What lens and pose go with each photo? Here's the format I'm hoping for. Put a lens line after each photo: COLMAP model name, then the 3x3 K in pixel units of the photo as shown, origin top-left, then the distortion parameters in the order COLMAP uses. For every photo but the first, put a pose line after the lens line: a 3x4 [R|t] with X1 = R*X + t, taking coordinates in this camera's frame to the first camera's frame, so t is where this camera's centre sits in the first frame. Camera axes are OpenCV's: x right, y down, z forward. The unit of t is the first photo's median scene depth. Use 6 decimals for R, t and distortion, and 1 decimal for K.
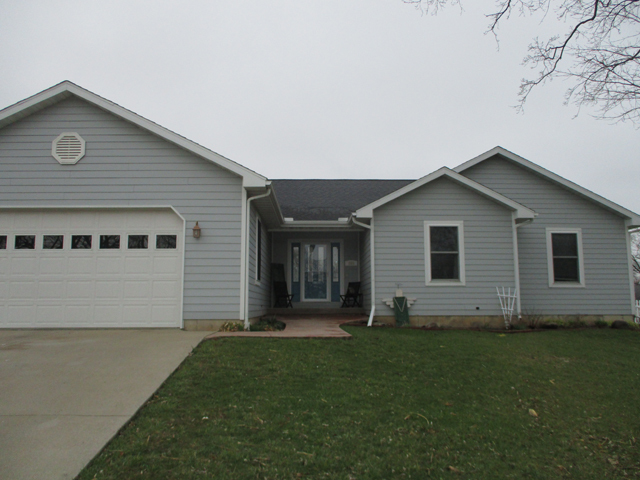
lens RADIAL K [[540.2, 0, 317.4], [0, 540.2, 238.6], [0, 0, 1]] dist [-0.028328, 0.013936]
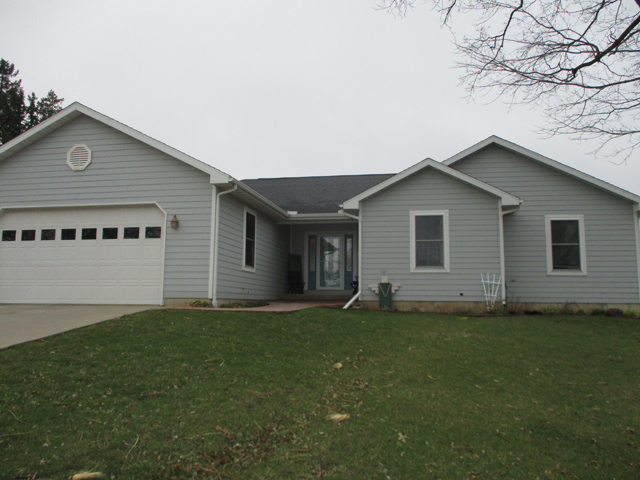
lens RADIAL K [[540.2, 0, 324.9], [0, 540.2, 242.0], [0, 0, 1]] dist [-0.028328, 0.013936]
pose [[0.977438, -0.013743, -0.210777, 0.262603], [0.015061, 0.999876, 0.004652, 0.020922], [0.210687, -0.007722, 0.977523, -0.059551]]
